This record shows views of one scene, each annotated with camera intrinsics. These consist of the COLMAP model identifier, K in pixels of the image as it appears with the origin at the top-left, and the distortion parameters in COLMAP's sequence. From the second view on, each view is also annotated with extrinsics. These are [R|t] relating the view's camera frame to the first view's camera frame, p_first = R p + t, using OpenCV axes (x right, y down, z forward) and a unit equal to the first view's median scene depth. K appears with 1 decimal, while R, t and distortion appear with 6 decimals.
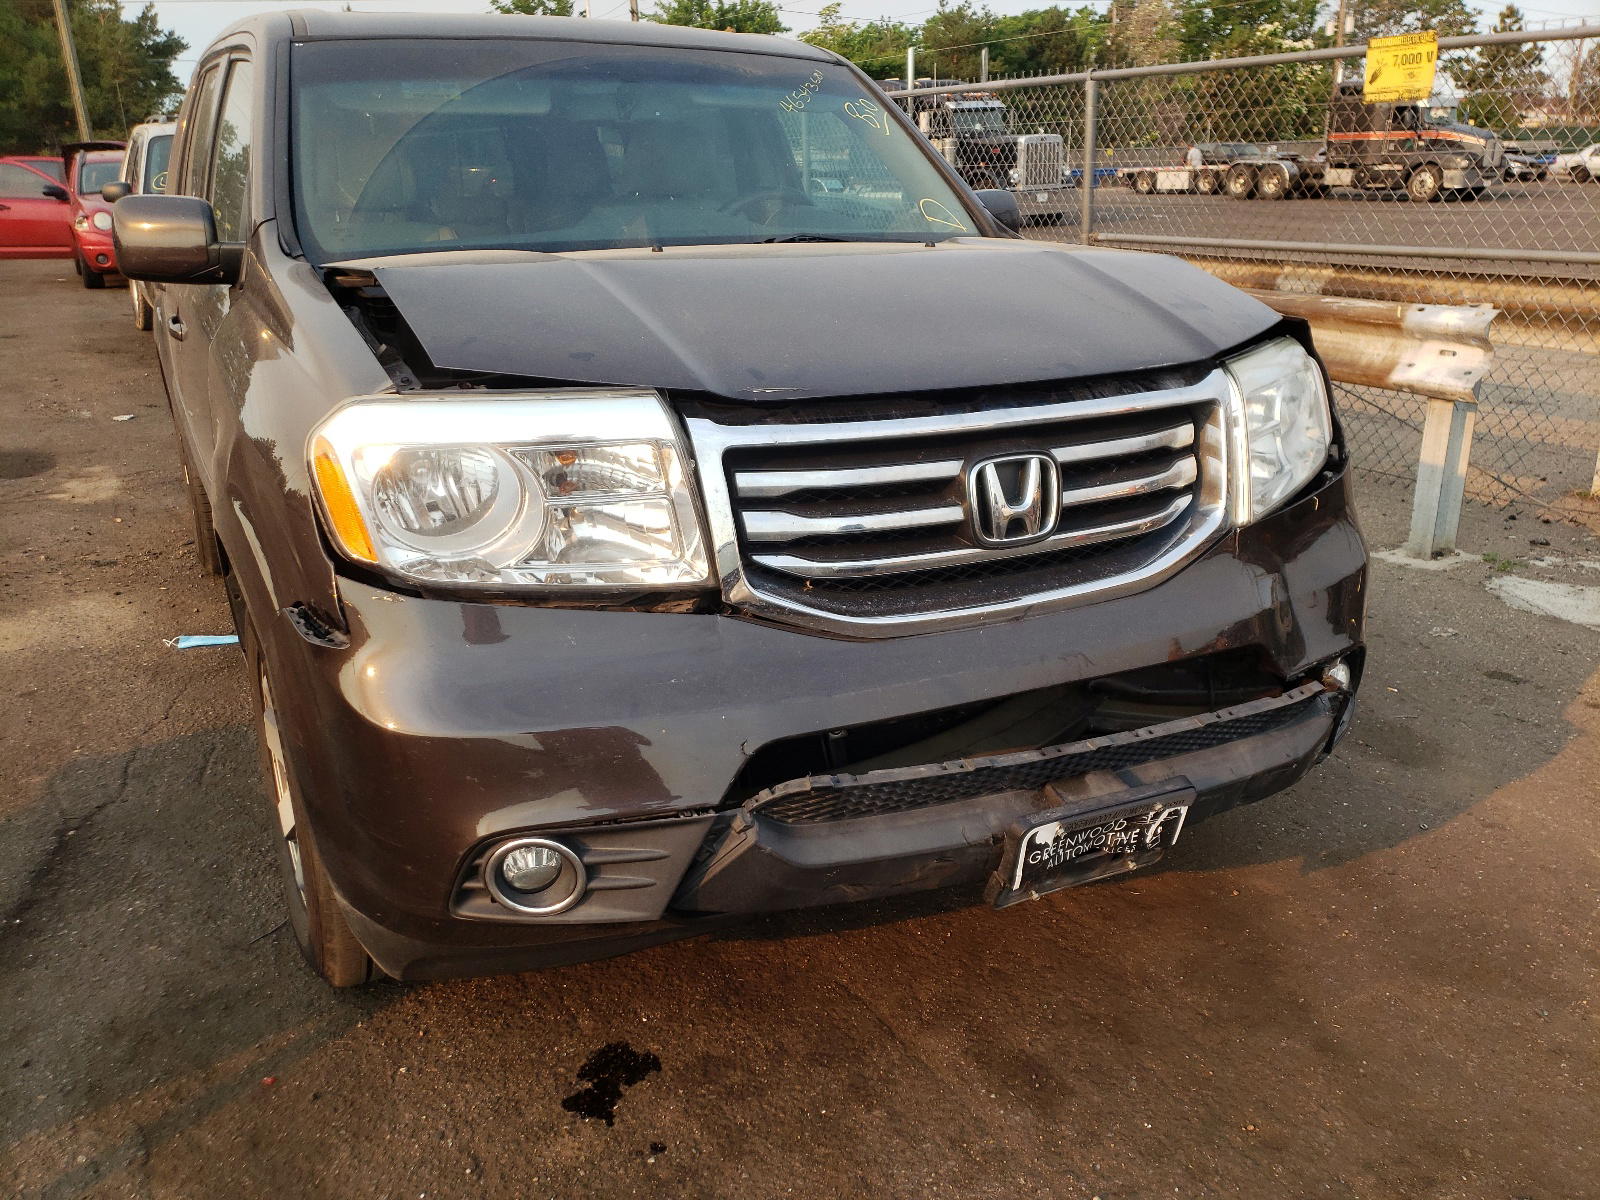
lens RADIAL K [[1208.1, 0, 761.9], [0, 1208.1, 595.4], [0, 0, 1]] dist [0.097544, -0.075921]
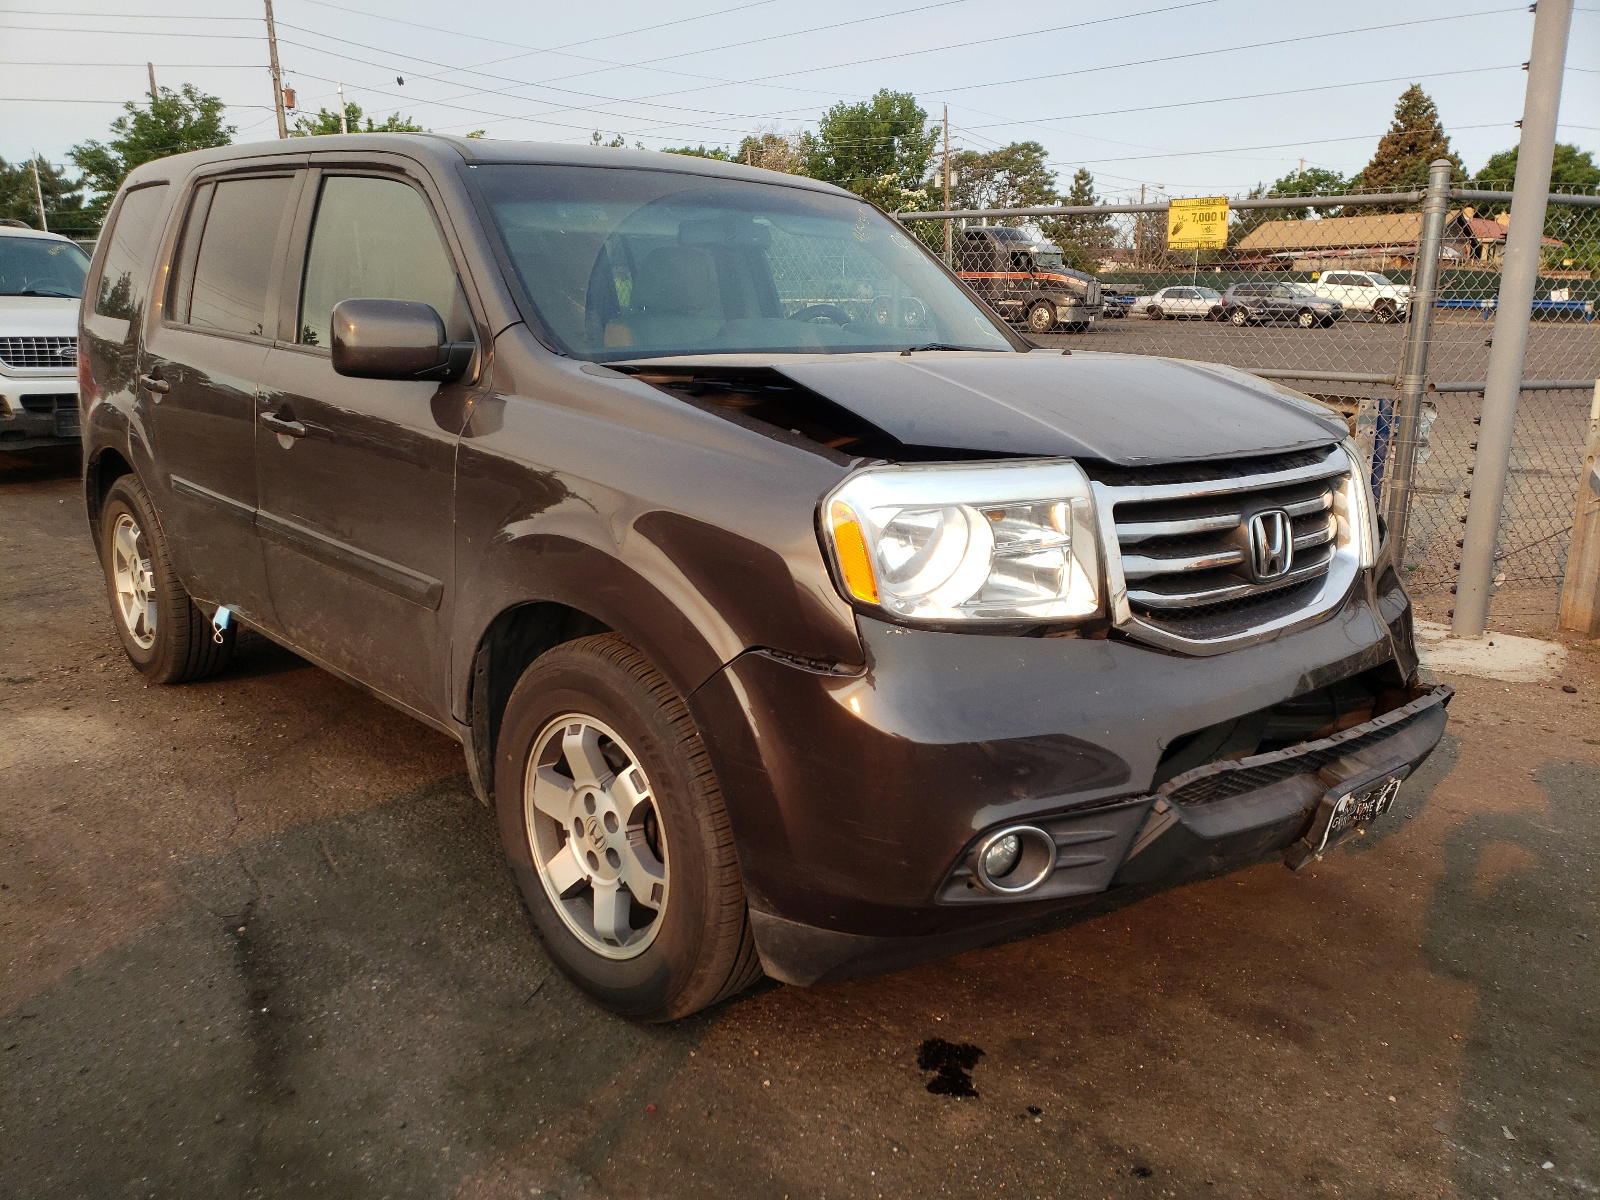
lens RADIAL K [[1208.1, 0, 761.9], [0, 1208.1, 595.4], [0, 0, 1]] dist [0.097544, -0.075921]
pose [[0.967898, -0.033680, 0.249077, -0.636246], [0.055445, 0.995180, -0.080886, 0.048639], [-0.245153, 0.092099, 0.965100, -0.105039]]
